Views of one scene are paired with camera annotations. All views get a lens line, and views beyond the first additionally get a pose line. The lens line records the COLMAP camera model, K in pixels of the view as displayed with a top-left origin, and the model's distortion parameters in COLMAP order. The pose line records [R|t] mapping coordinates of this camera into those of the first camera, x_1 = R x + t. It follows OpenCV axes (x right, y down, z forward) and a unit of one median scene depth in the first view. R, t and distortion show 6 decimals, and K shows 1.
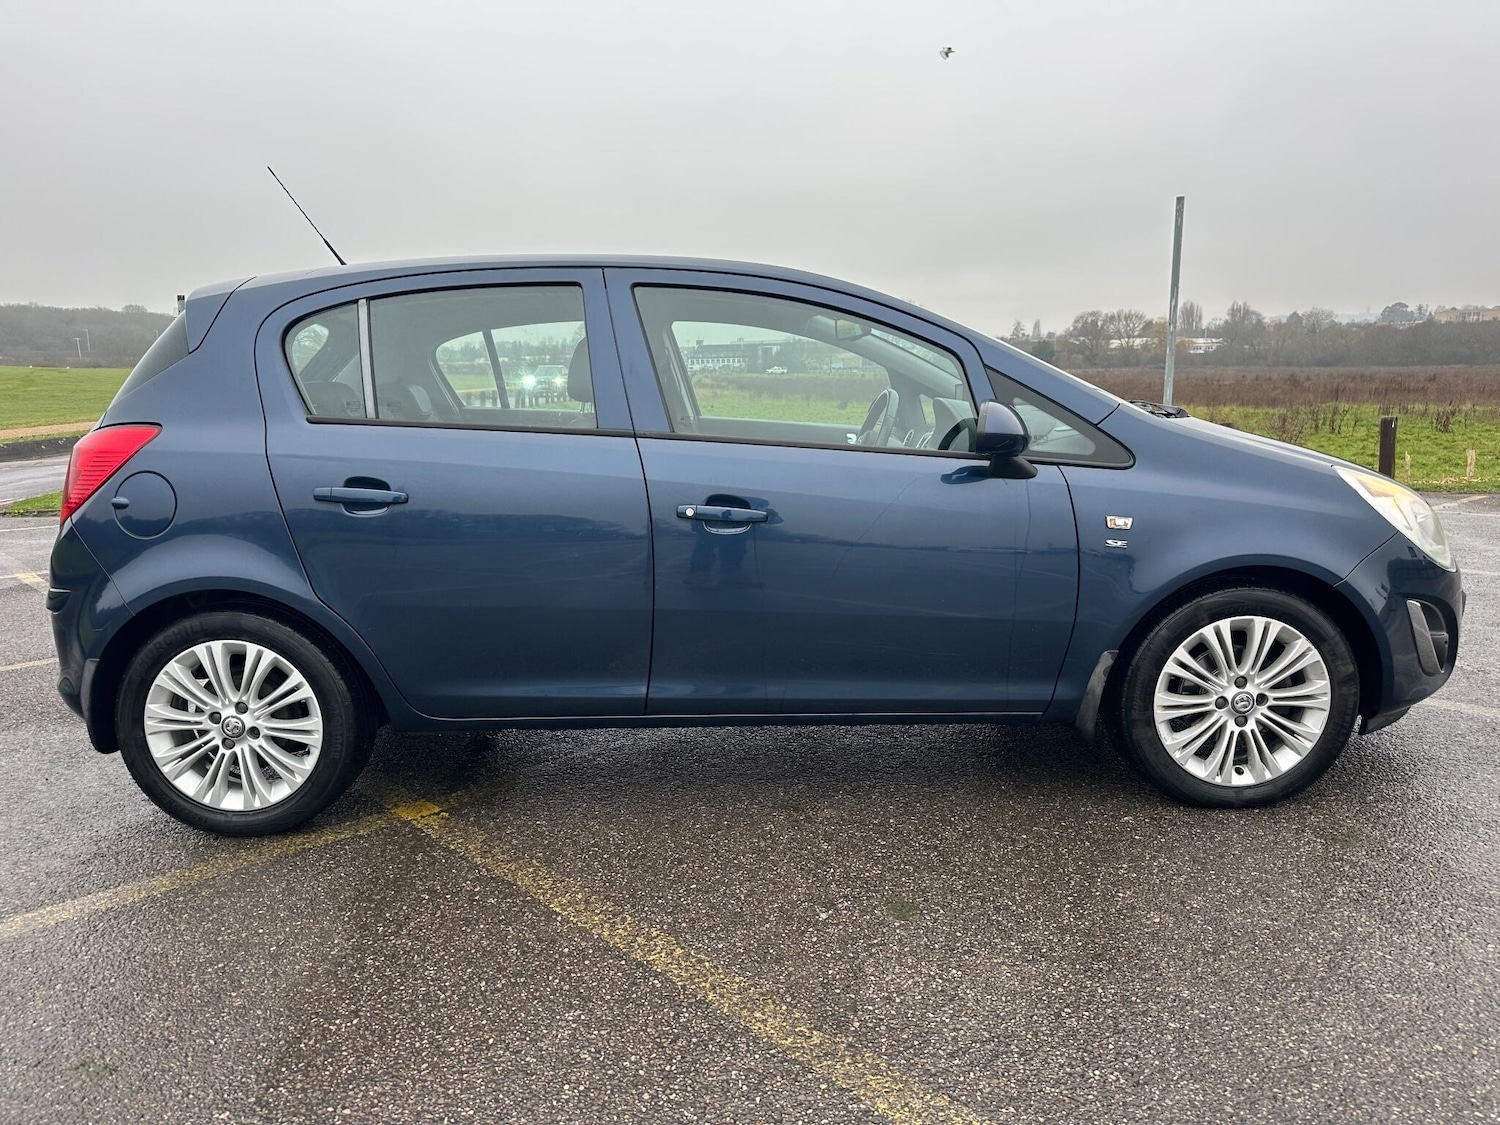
lens RADIAL K [[1065.8, 0, 757.8], [0, 1065.8, 572.0], [0, 0, 1]] dist [0.049399, -0.057912]
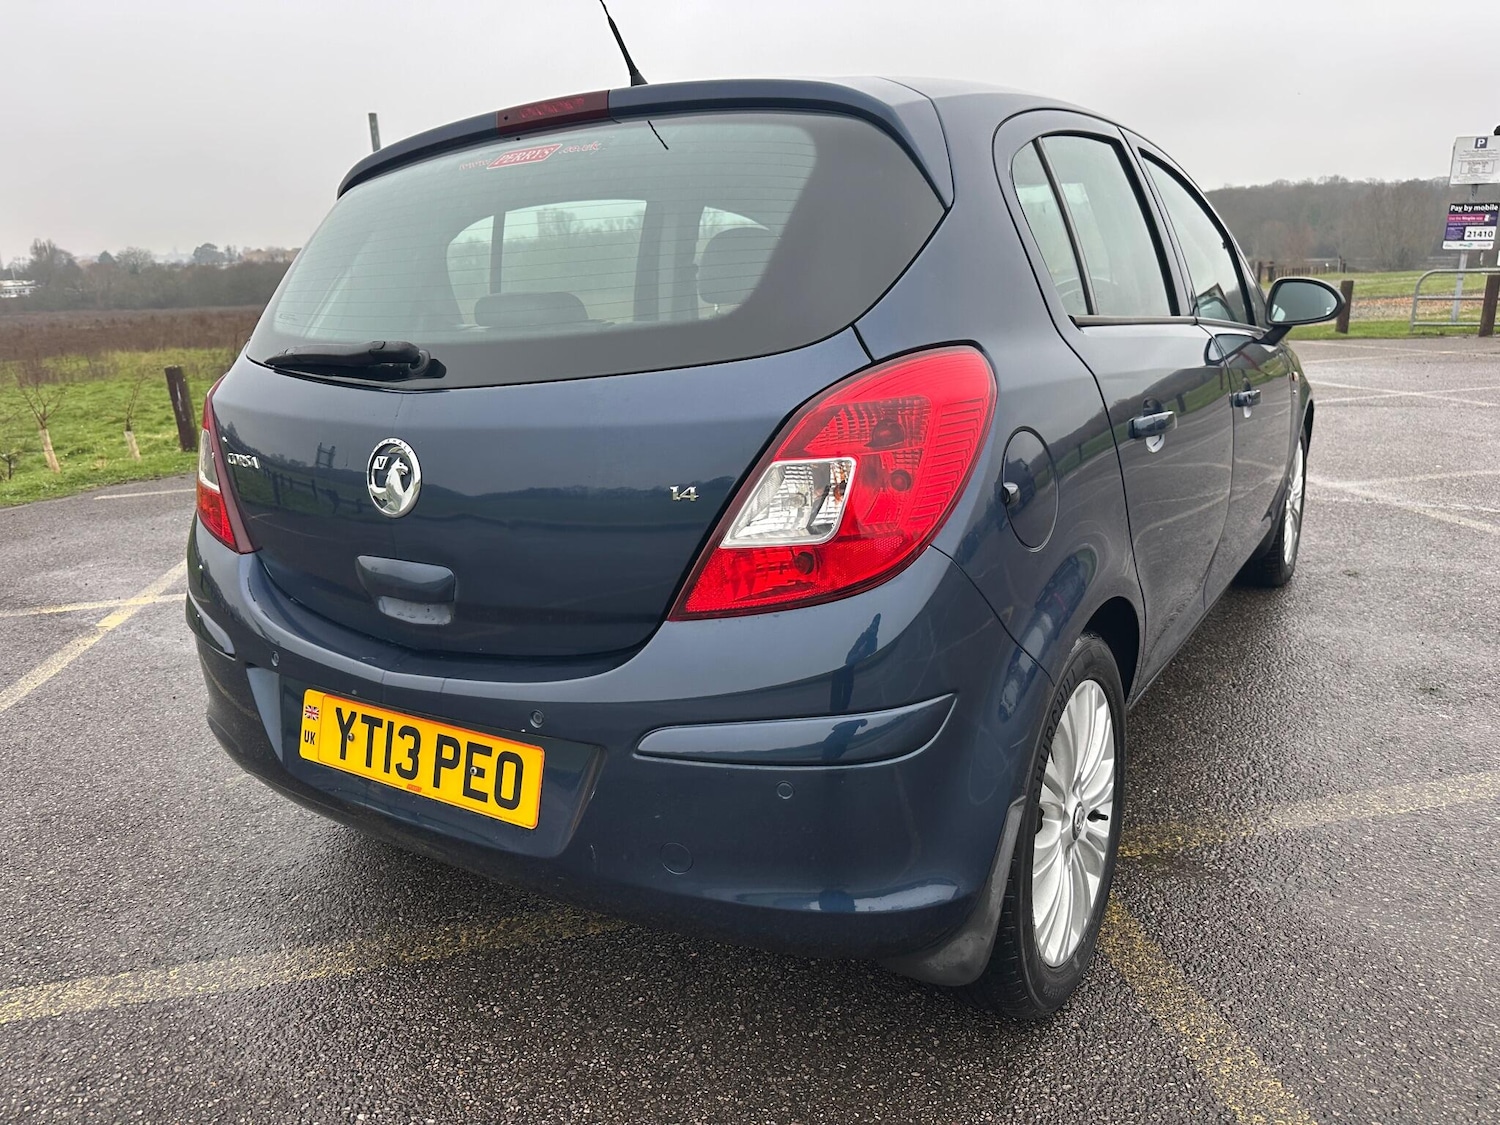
lens RADIAL K [[1065.8, 0, 757.9], [0, 1065.8, 565.8], [0, 0, 1]] dist [0.049399, -0.057912]
pose [[0.547622, -0.224517, 0.806041, -1.055168], [0.187358, 0.971770, 0.143389, -0.124310], [-0.815480, 0.072495, 0.574228, 0.777866]]
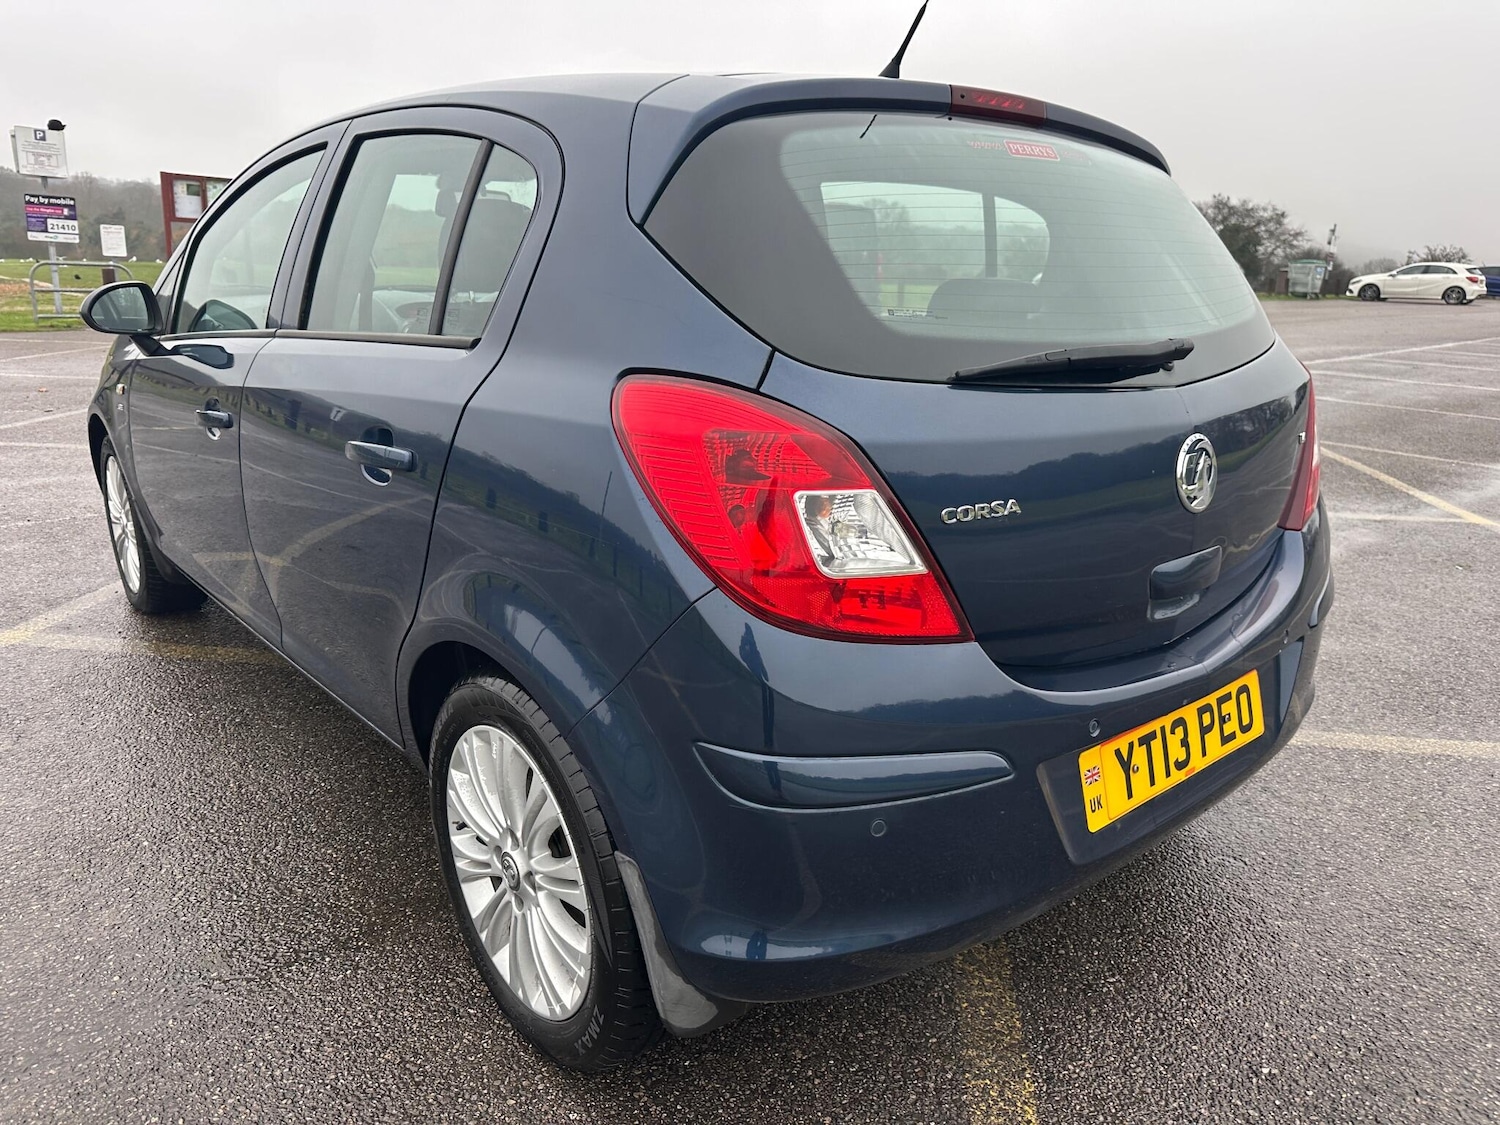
lens RADIAL K [[1065.8, 0, 744.7], [0, 1065.8, 569.7], [0, 0, 1]] dist [0.049399, -0.057912]
pose [[-0.643412, -0.216597, 0.734238, -0.969261], [0.123839, 0.917054, 0.379047, -0.323523], [-0.755436, 0.334811, -0.563220, 1.777799]]
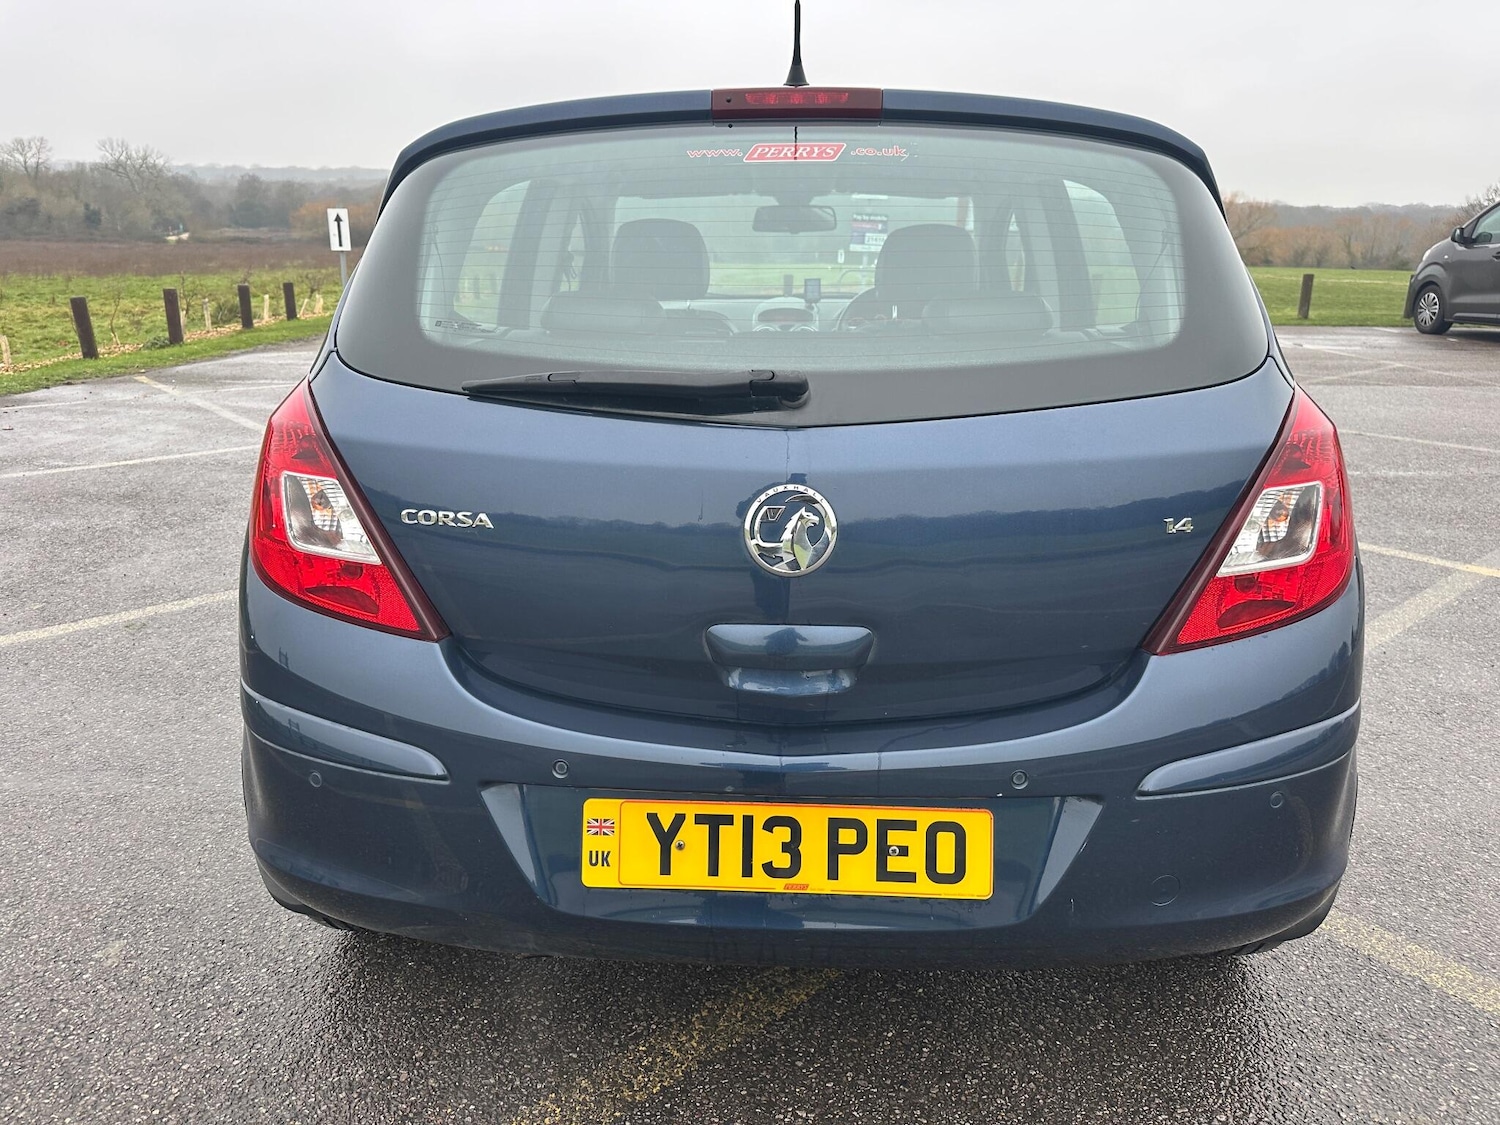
lens RADIAL K [[1065.8, 0, 745.7], [0, 1065.8, 546.1], [0, 0, 1]] dist [0.049399, -0.057912]
pose [[0.050360, -0.258241, 0.964767, -1.159067], [0.169899, 0.954128, 0.246524, -0.239366], [-0.984174, 0.151498, 0.091925, 1.234086]]
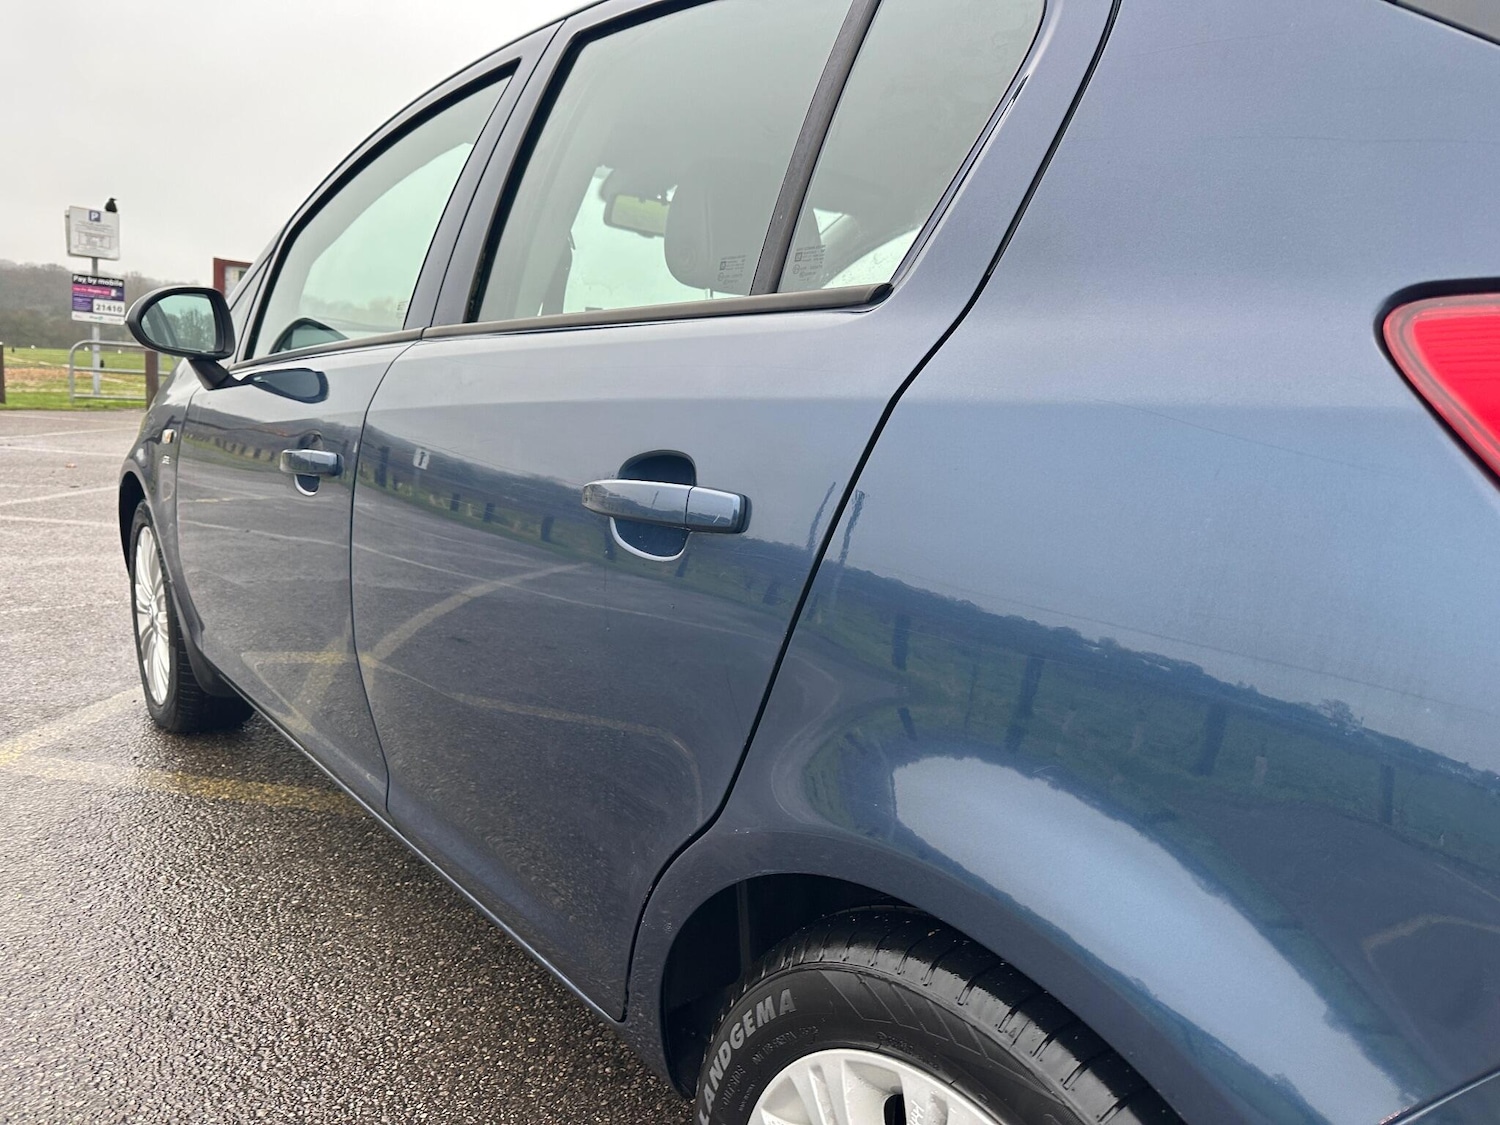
lens RADIAL K [[1065.8, 0, 755.9], [0, 1065.8, 564.0], [0, 0, 1]] dist [0.049399, -0.057912]
pose [[-0.634456, -0.157673, 0.756707, -0.651276], [0.093281, 0.956200, 0.277452, -0.249926], [-0.767310, 0.246618, -0.591959, 1.747414]]
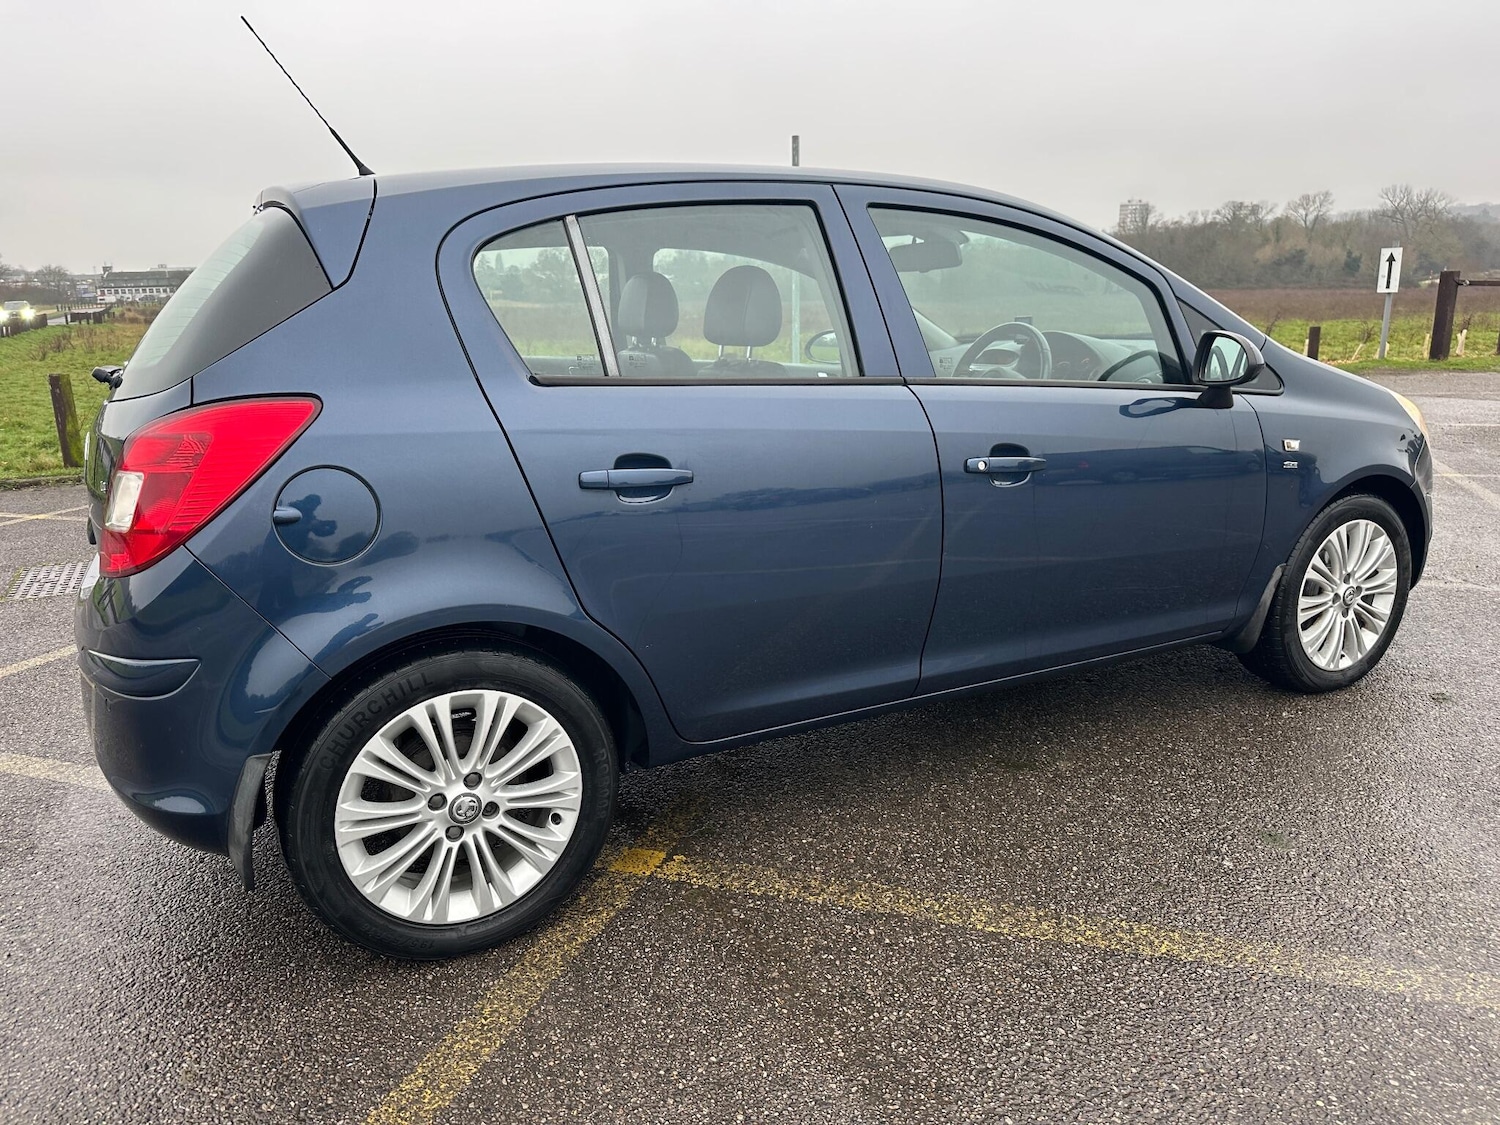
lens RADIAL K [[1065.8, 0, 752.7], [0, 1065.8, 567.4], [0, 0, 1]] dist [0.049399, -0.057912]
pose [[0.888803, -0.117856, 0.442875, -0.613804], [0.092333, 0.992602, 0.078844, -0.057256], [-0.448891, -0.029185, 0.893110, 0.266437]]
